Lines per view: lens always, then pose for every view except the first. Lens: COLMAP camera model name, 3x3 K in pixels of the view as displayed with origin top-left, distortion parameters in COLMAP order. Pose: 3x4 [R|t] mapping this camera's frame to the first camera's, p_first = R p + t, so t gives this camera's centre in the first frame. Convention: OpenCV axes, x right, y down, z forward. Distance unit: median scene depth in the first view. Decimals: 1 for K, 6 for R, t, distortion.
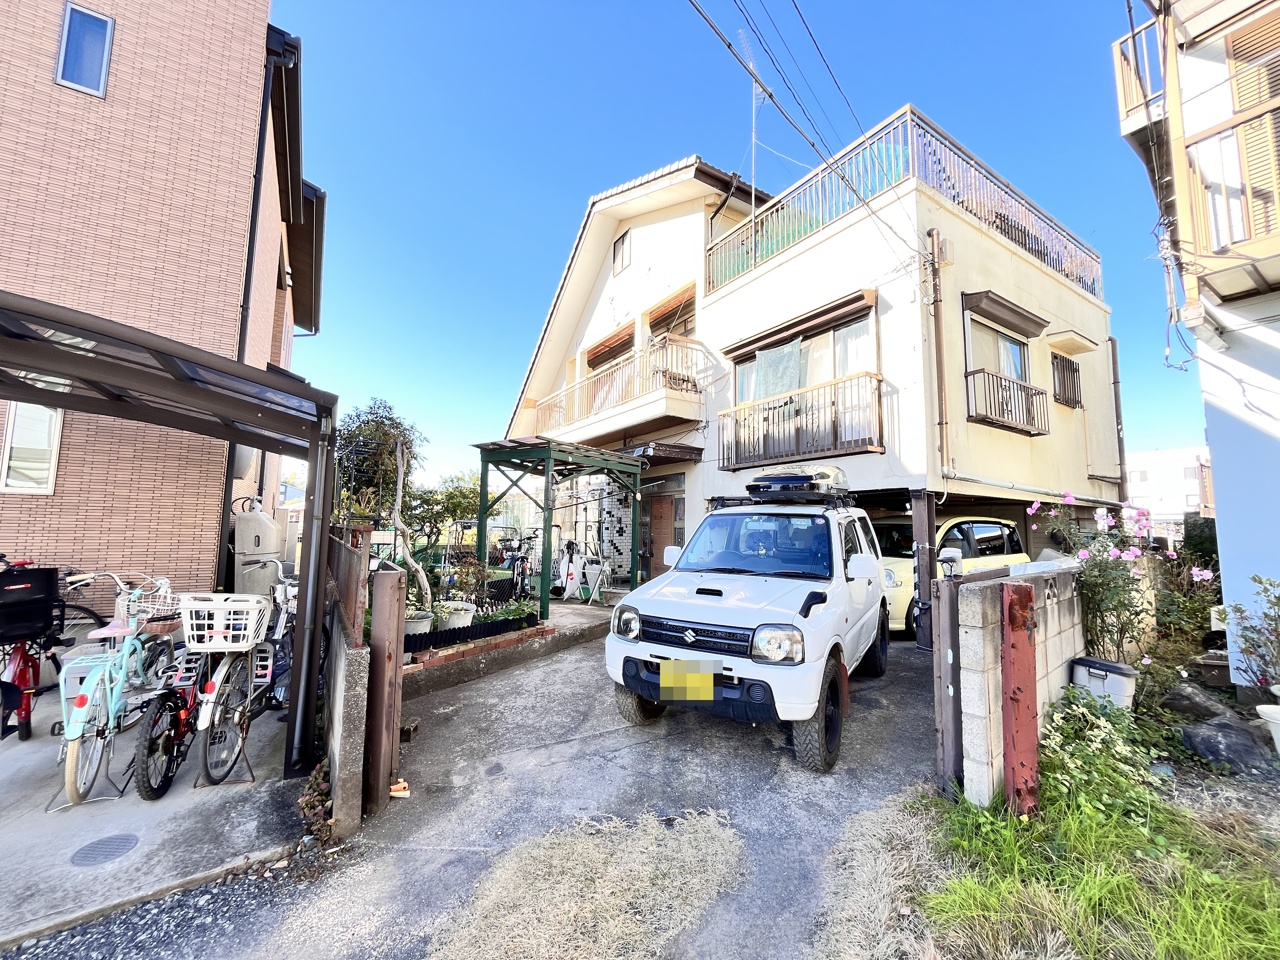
lens RADIAL K [[516.0, 0, 640.0], [0, 516.0, 480.0], [0, 0, 1]] dist [0.000360, -0.000167]
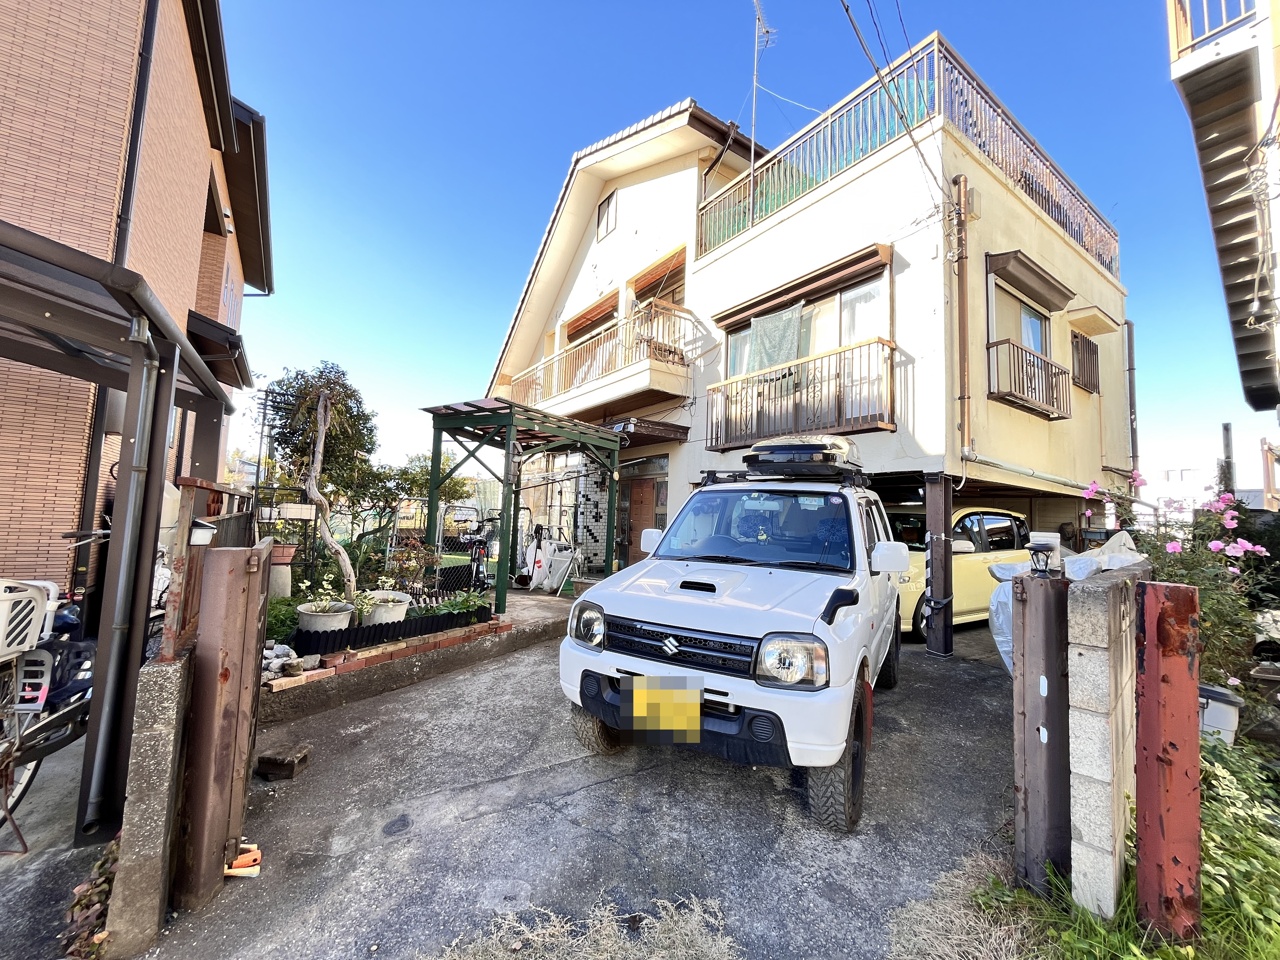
lens RADIAL K [[516.0, 0, 640.0], [0, 516.0, 480.0], [0, 0, 1]] dist [0.000360, -0.000167]
pose [[0.999126, 0.025426, 0.033181, 0.013201], [-0.026019, 0.999507, 0.017572, 0.032125], [-0.032718, -0.018420, 0.999295, 0.159352]]
